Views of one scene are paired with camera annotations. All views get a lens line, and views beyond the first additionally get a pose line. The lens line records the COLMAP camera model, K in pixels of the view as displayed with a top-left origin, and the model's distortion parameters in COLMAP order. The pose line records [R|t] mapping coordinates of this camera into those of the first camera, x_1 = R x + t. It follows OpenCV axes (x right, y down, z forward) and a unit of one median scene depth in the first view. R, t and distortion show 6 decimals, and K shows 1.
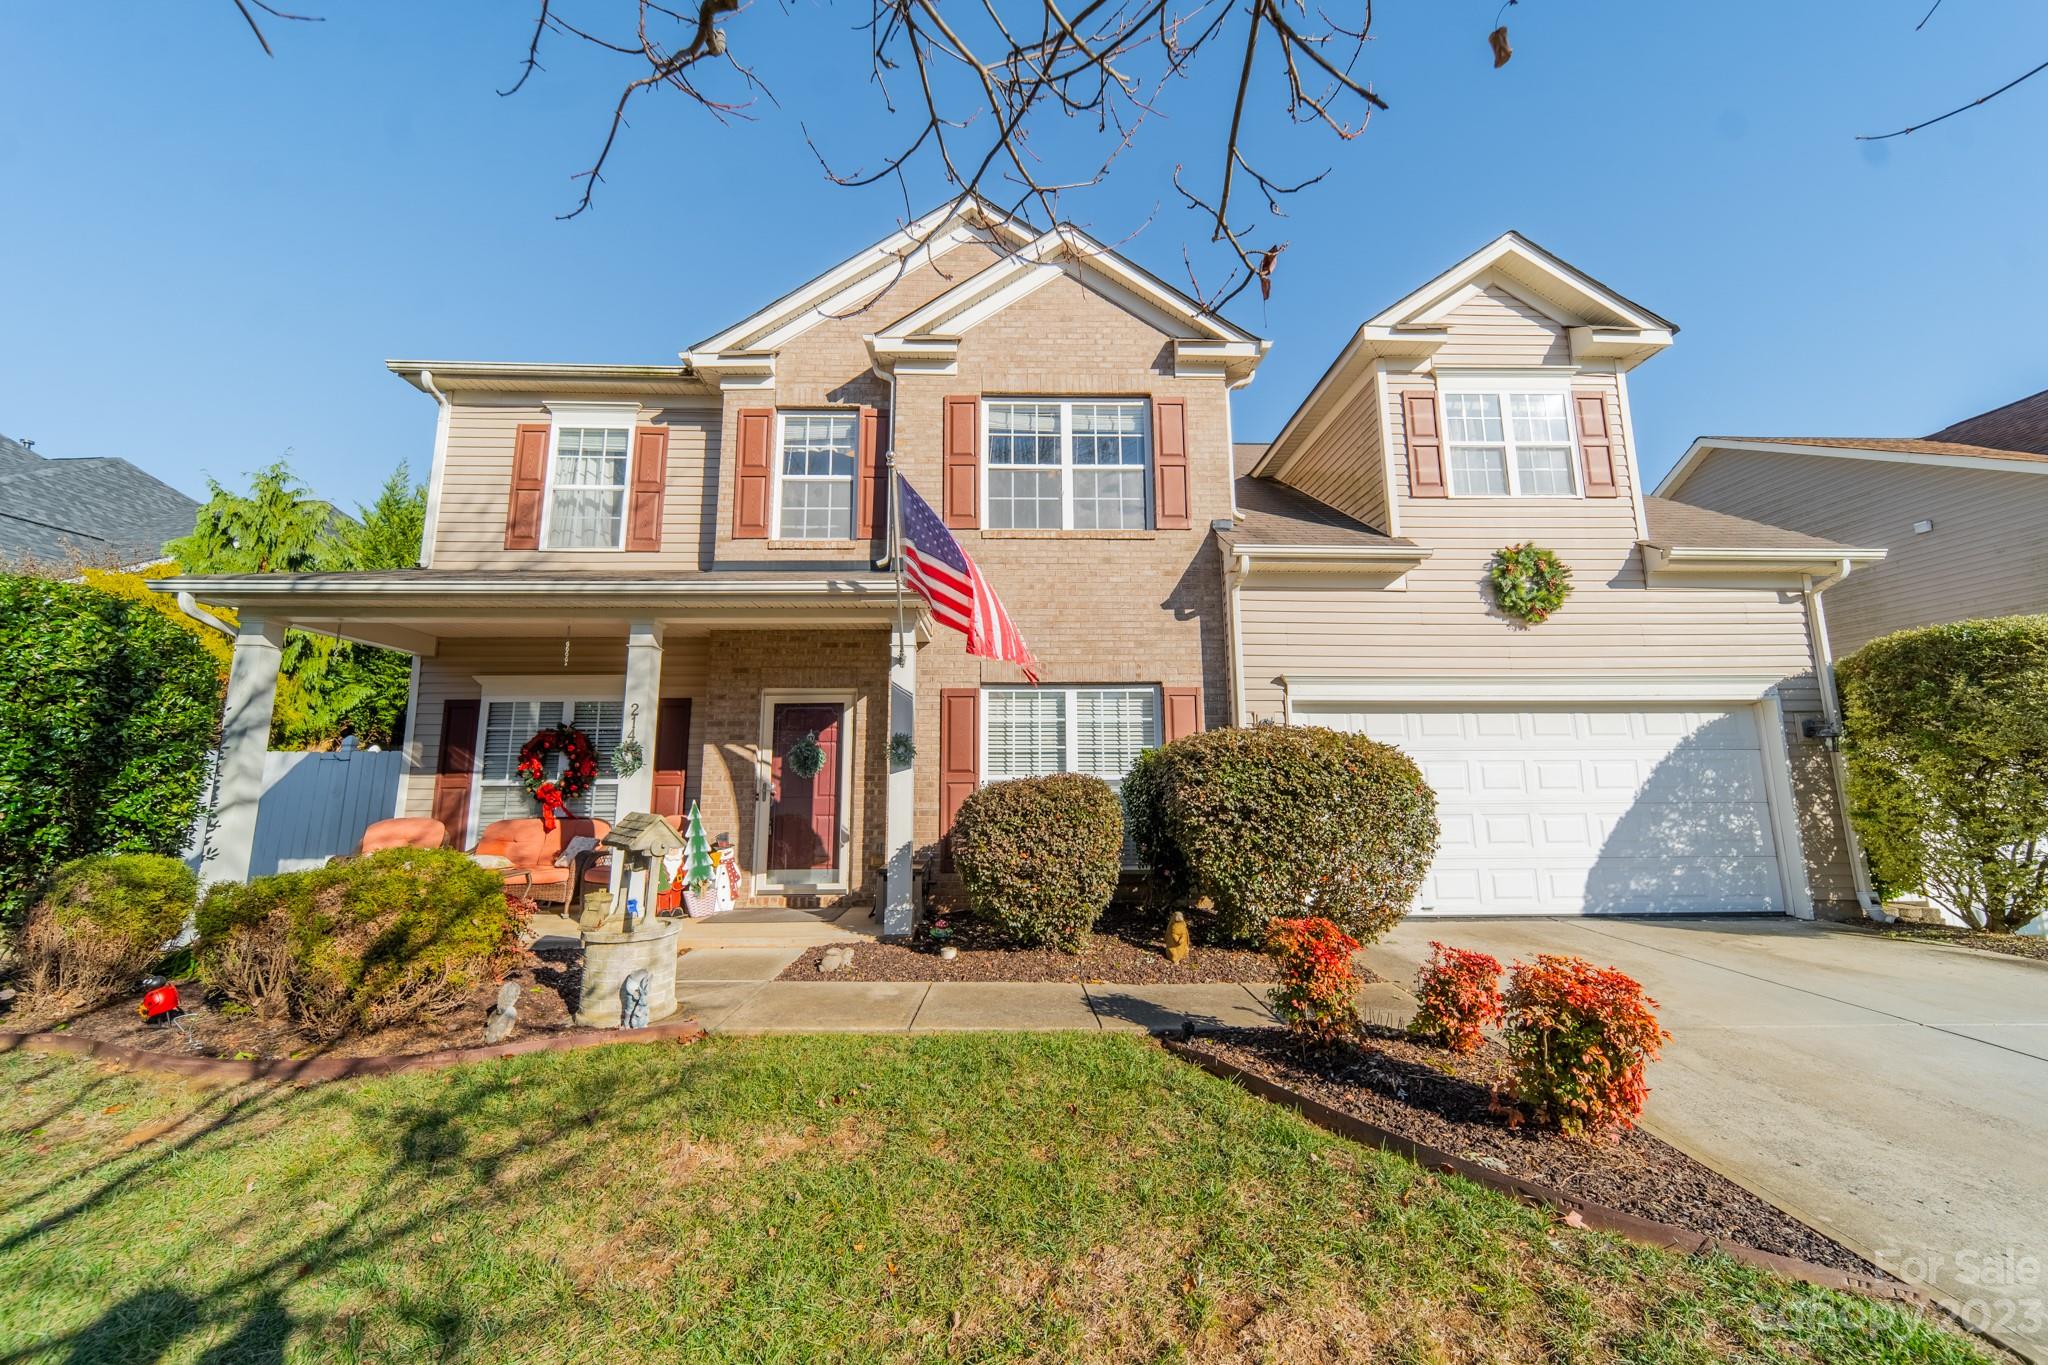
lens RADIAL K [[719.5, 0, 1029.0], [0, 719.5, 678.7], [0, 0, 1]] dist [0.007213, -0.000011]
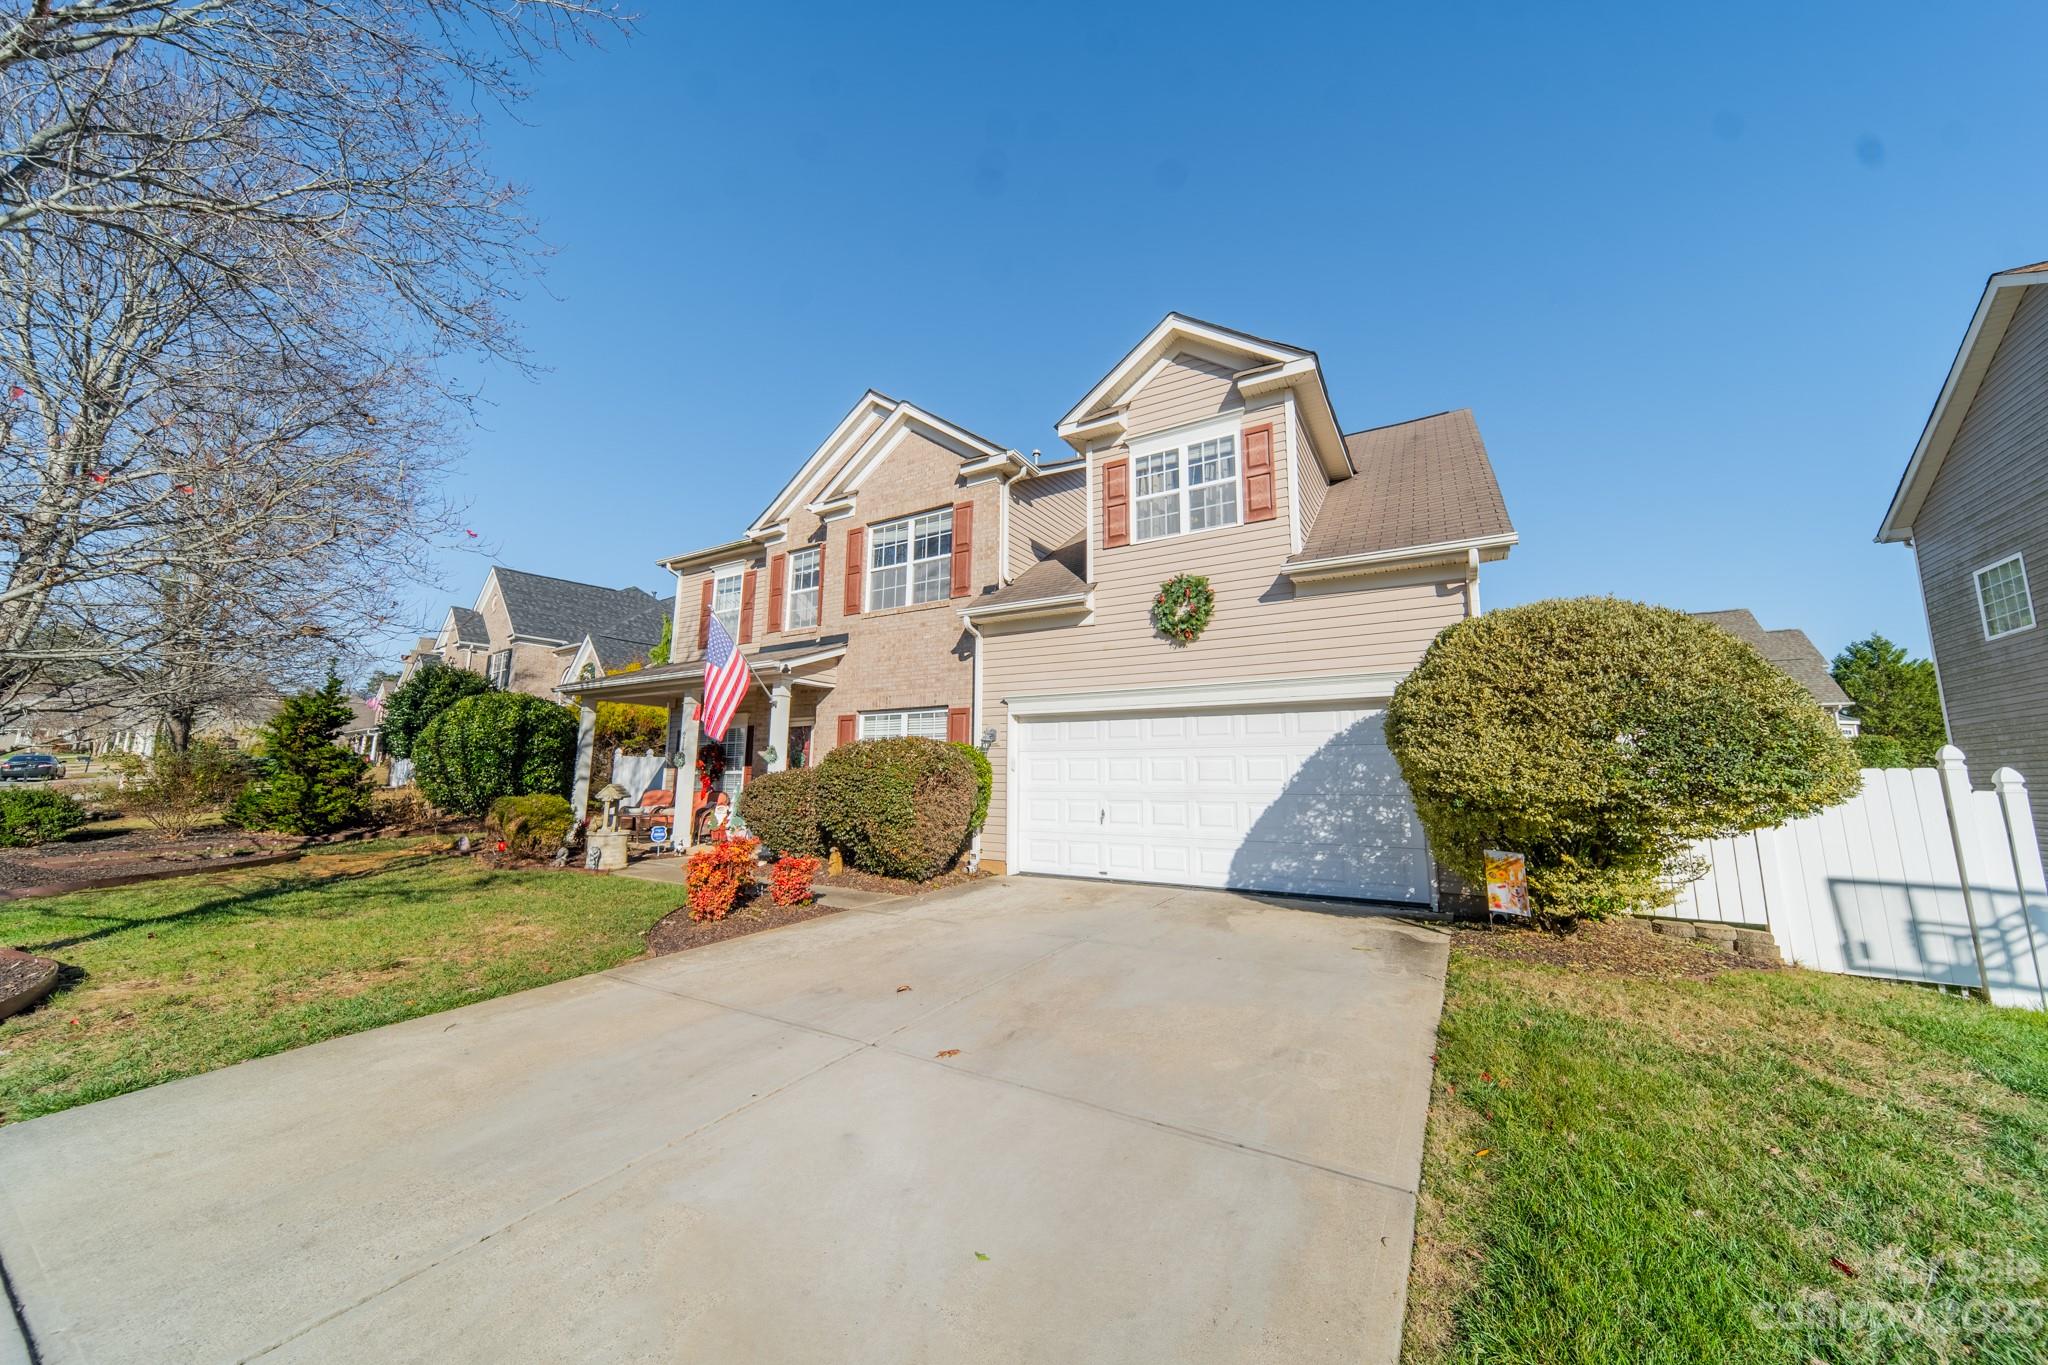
lens RADIAL K [[724.0, 0, 1025.6], [0, 724.0, 675.9], [0, 0, 1]] dist [0.005032, 0.000167]
pose [[0.840632, -0.068384, -0.537273, 1.062397], [0.066536, 0.997522, -0.022861, -0.010018], [0.537505, -0.016530, 0.843099, -0.145306]]
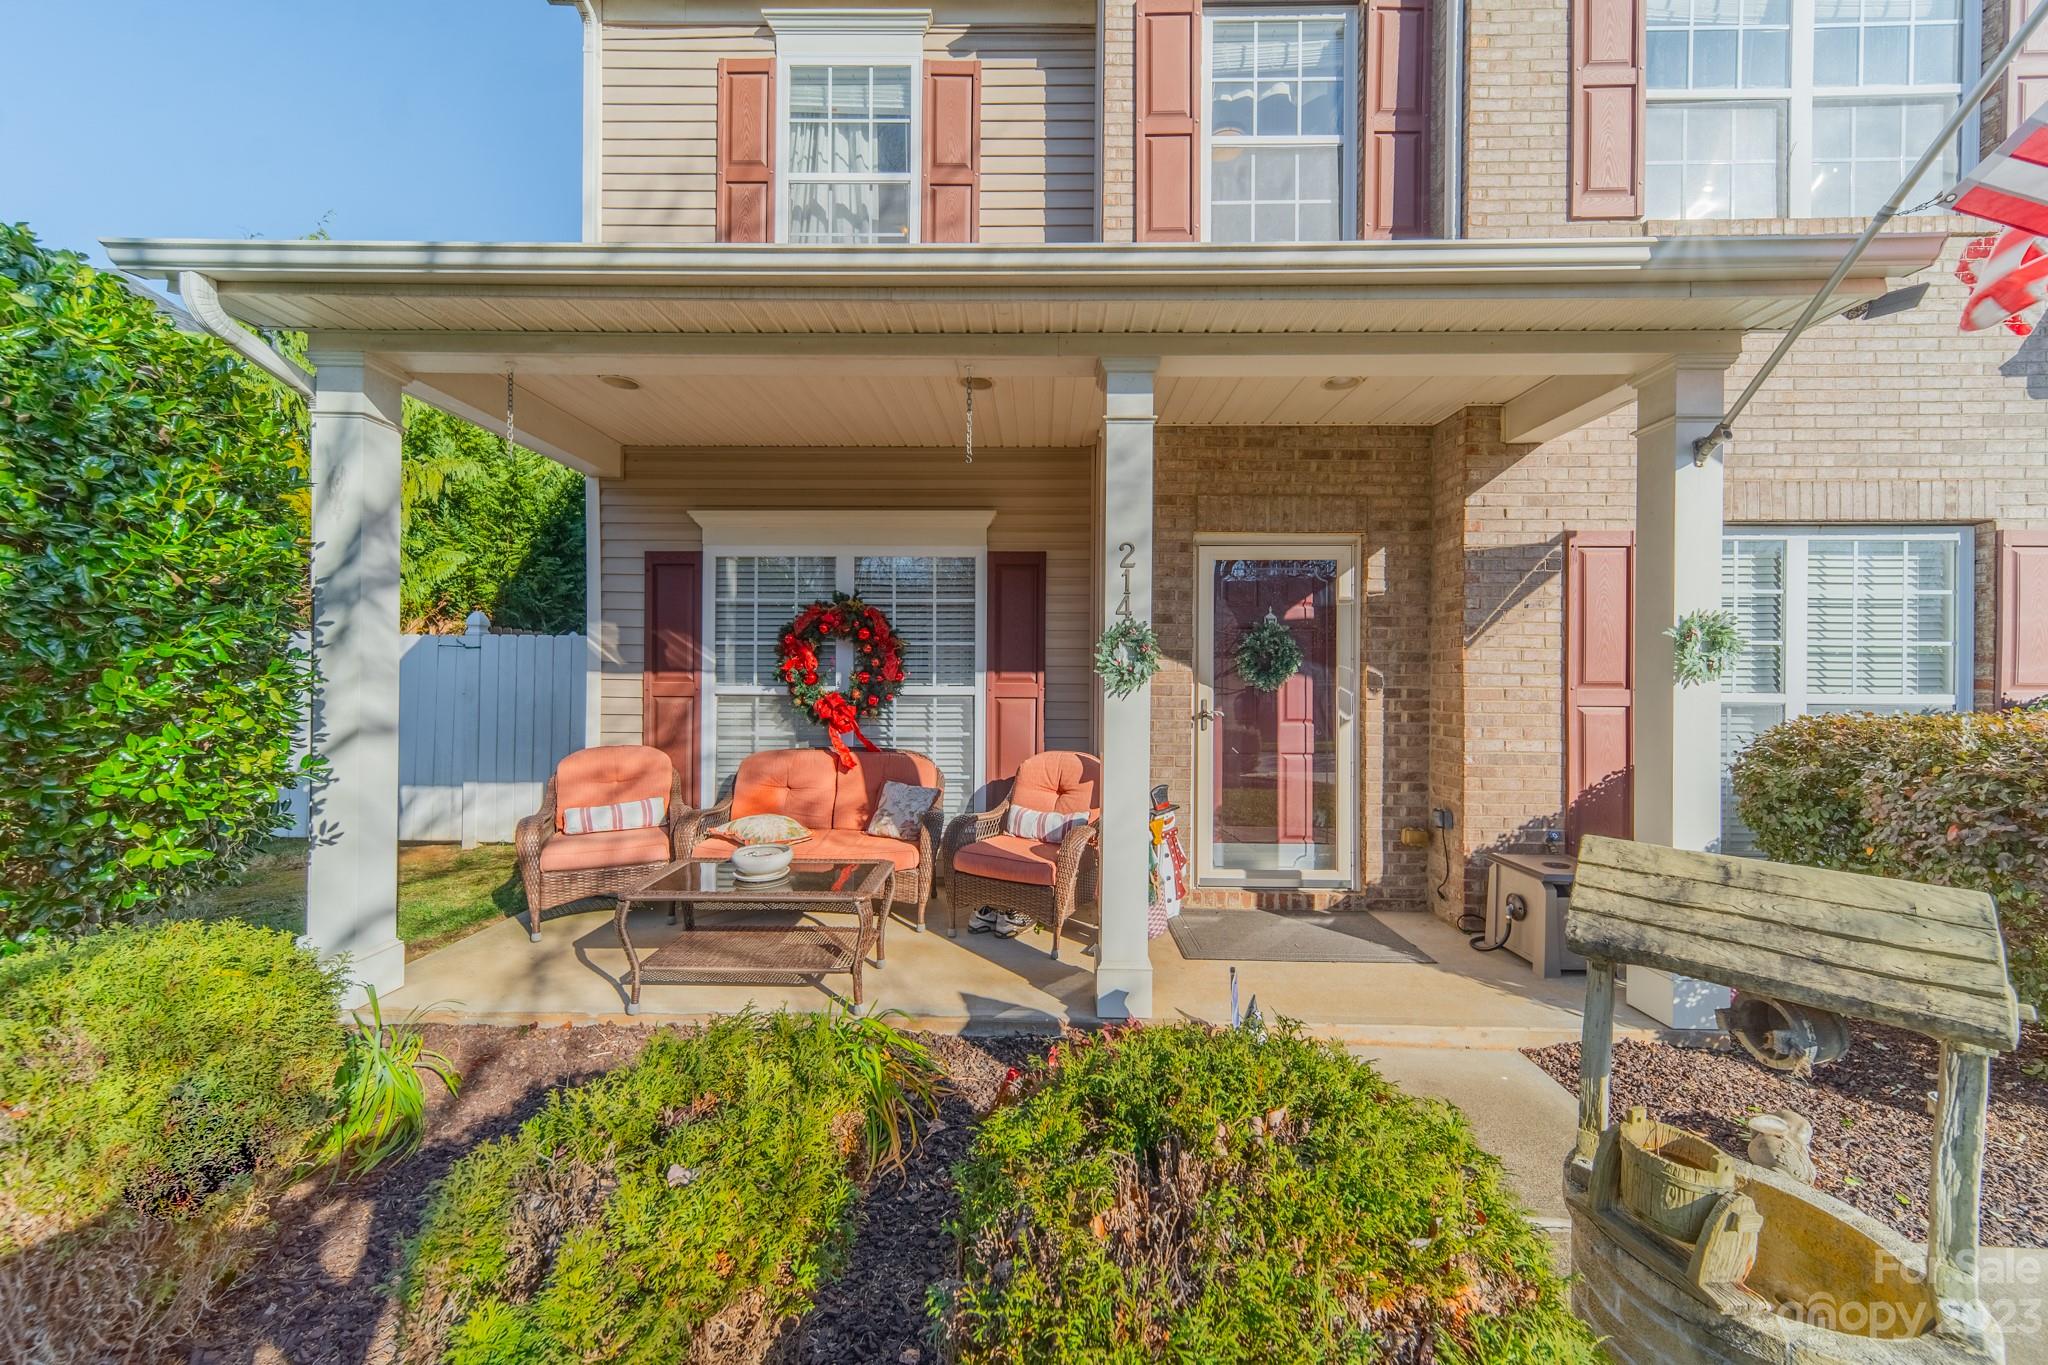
lens RADIAL K [[733.8, 0, 1028.9], [0, 733.8, 674.5], [0, 0, 1]] dist [0.007196, -0.000043]
pose [[0.998765, 0.014757, -0.047442, -0.466493], [-0.007745, 0.989444, 0.144711, 0.040520], [0.049077, -0.144165, 0.988336, 0.403045]]
